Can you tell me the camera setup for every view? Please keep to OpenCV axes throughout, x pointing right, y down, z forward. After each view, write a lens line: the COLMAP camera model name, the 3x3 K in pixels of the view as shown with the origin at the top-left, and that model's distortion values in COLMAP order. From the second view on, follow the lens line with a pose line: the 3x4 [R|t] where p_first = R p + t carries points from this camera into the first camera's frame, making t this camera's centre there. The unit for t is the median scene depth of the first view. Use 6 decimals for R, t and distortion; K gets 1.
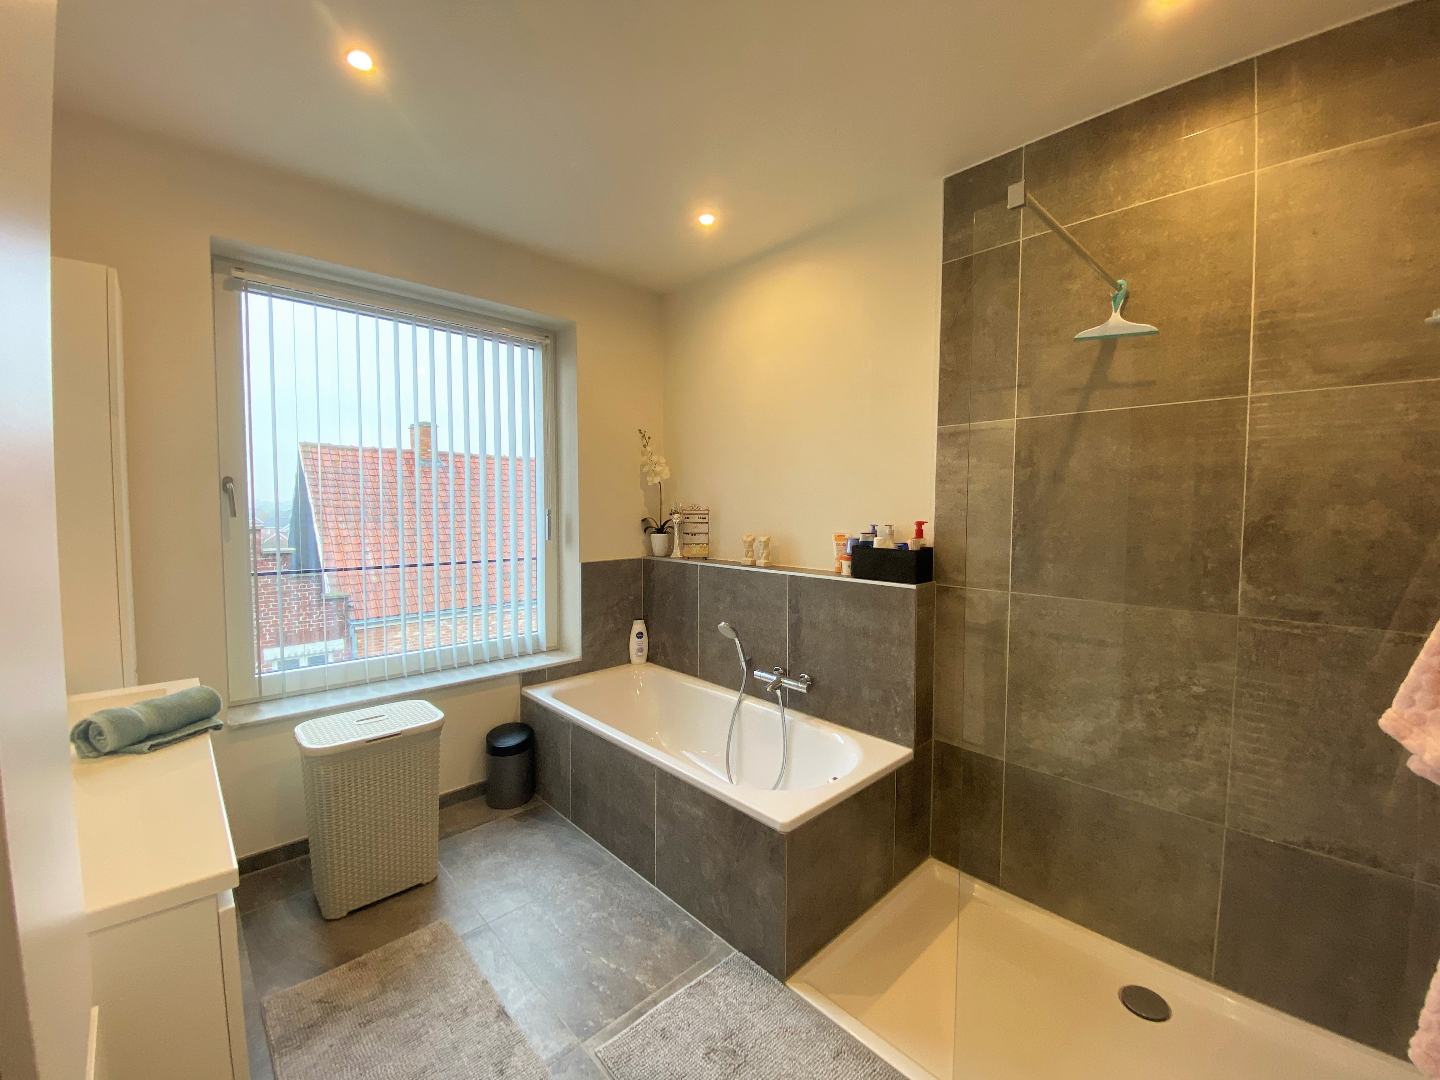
lens RADIAL K [[591.6, 0, 720.0], [0, 591.6, 540.0], [0, 0, 1]] dist [0.064888, -0.046127]
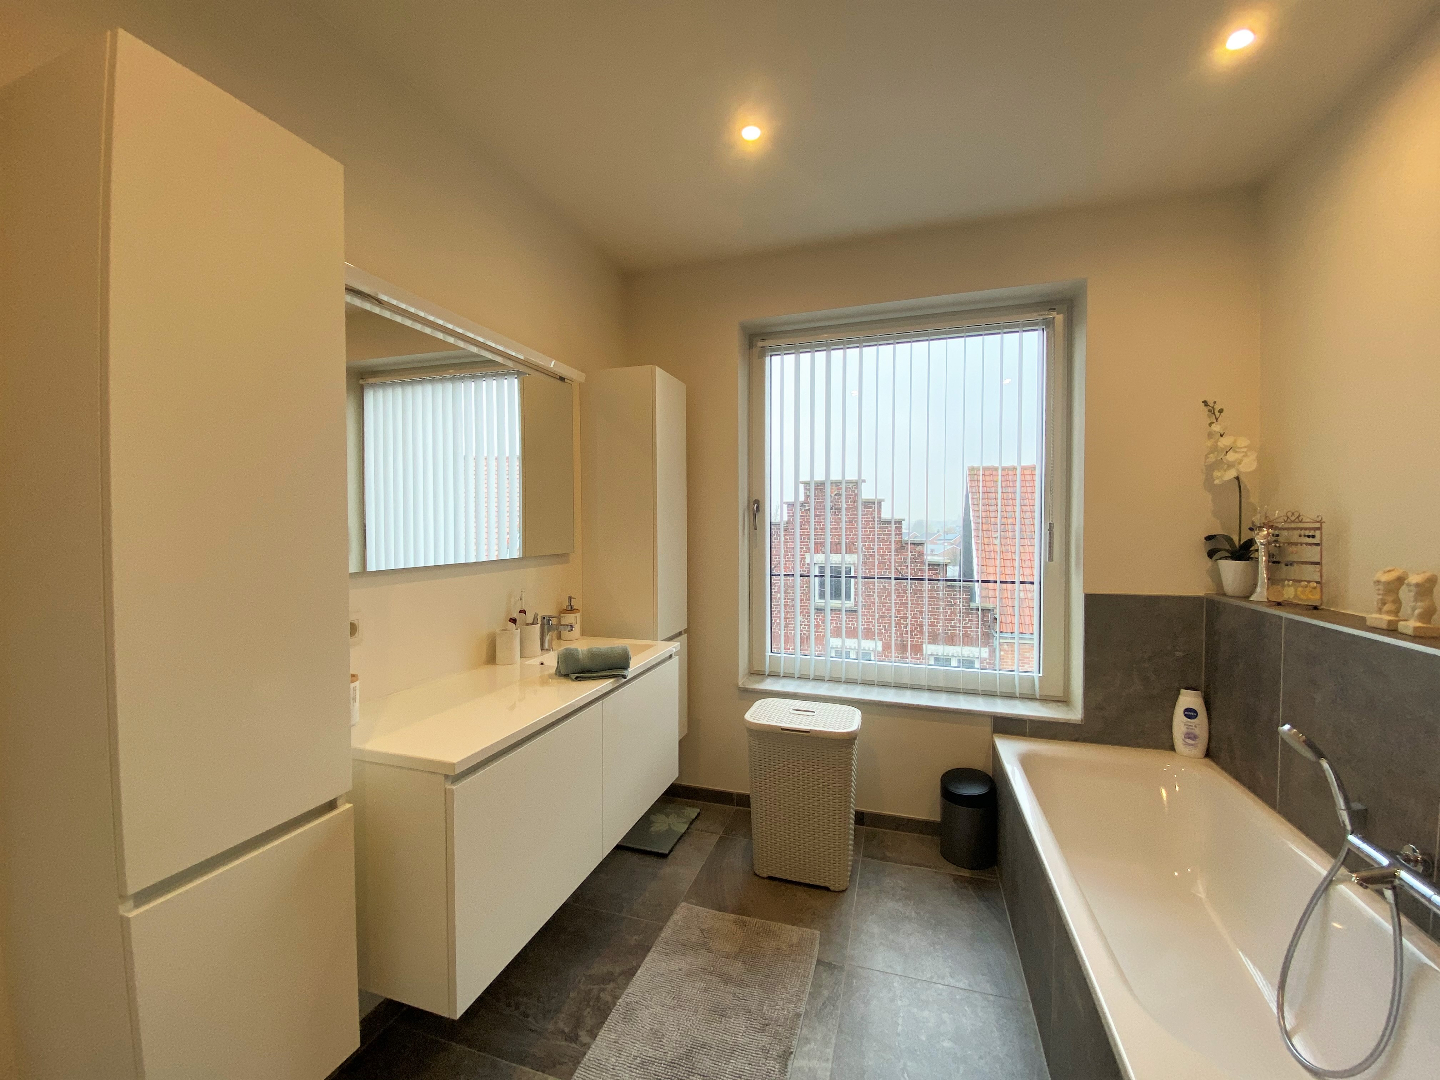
lens RADIAL K [[591.6, 0, 720.0], [0, 591.6, 540.0], [0, 0, 1]] dist [0.064888, -0.046127]
pose [[0.478737, 0.019453, -0.877743, 0.216269], [-0.045099, 0.998980, -0.002458, -0.006595], [0.876800, 0.040762, 0.479125, 0.232280]]
